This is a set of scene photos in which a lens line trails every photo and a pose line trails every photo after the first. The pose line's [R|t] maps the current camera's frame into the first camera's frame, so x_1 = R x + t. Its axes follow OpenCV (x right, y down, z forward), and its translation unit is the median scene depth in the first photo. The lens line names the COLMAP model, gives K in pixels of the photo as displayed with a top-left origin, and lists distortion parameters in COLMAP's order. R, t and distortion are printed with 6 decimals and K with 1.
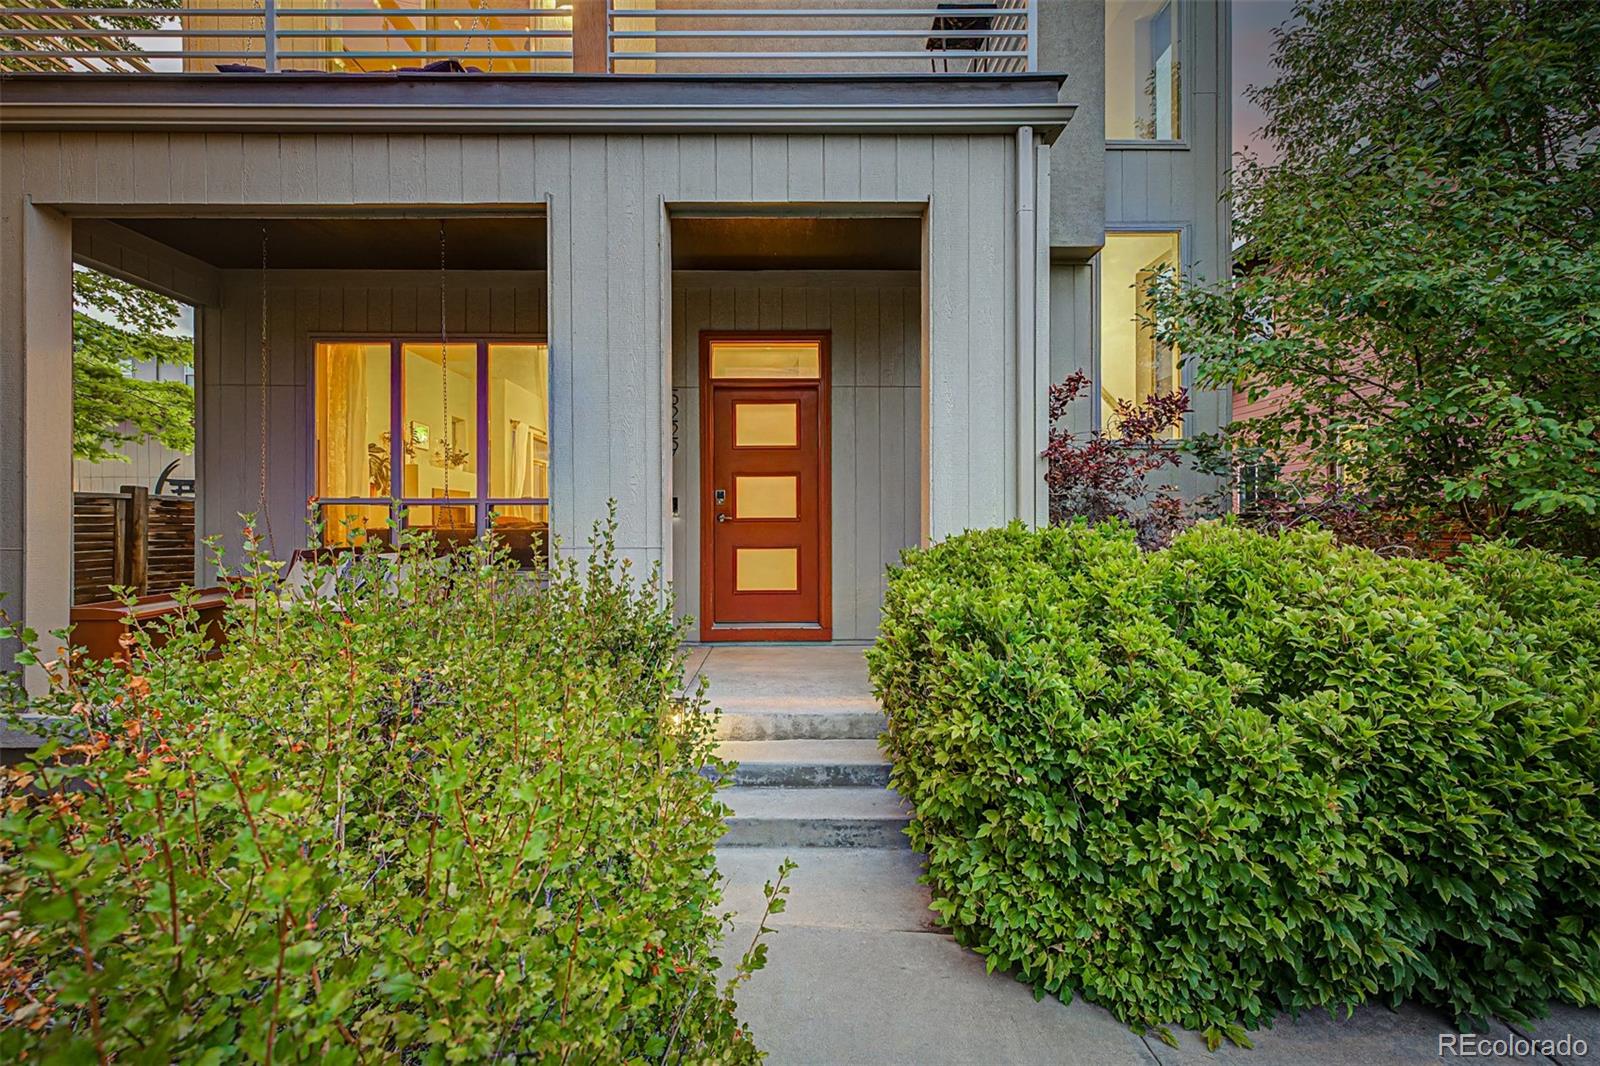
lens RADIAL K [[706.7, 0, 794.8], [0, 706.7, 521.9], [0, 0, 1]] dist [0.008768, 0.000888]
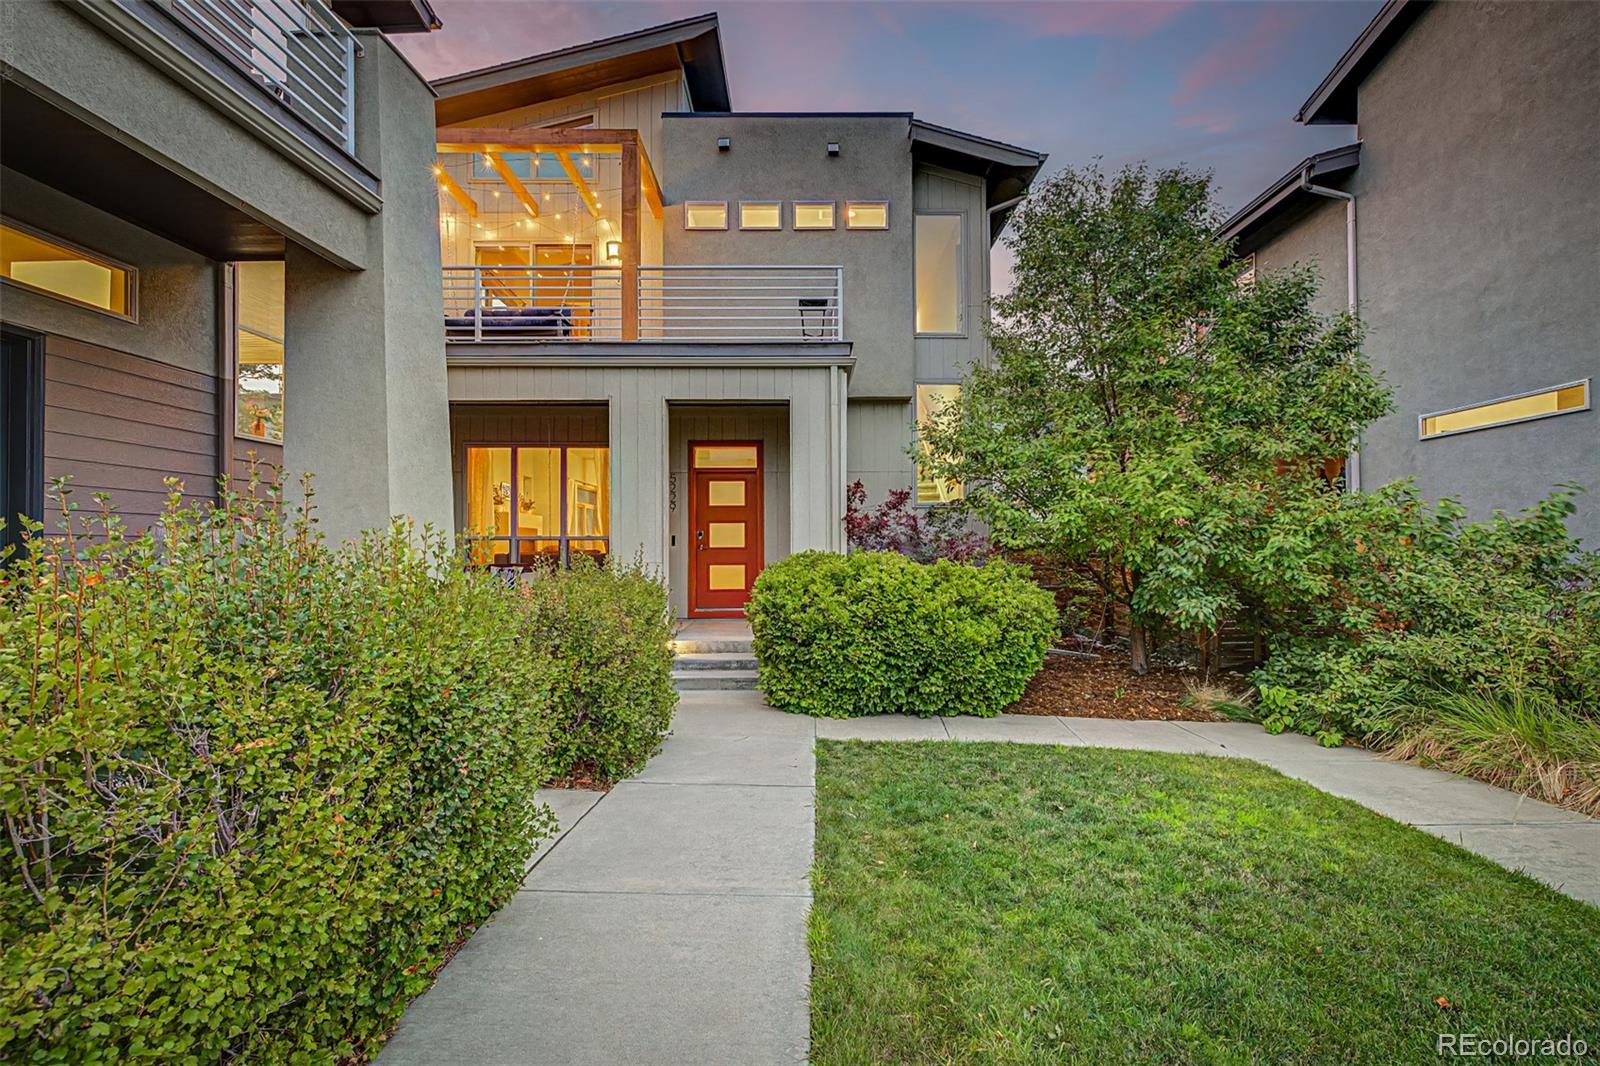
lens RADIAL K [[651.4, 0, 800.6], [0, 651.4, 539.5], [0, 0, 1]] dist [0.011110, -0.000444]
pose [[0.999996, 0.001208, 0.002432, 0.151778], [-0.001174, 0.999903, -0.013876, -0.002838], [-0.002448, 0.013873, 0.999901, -0.660146]]
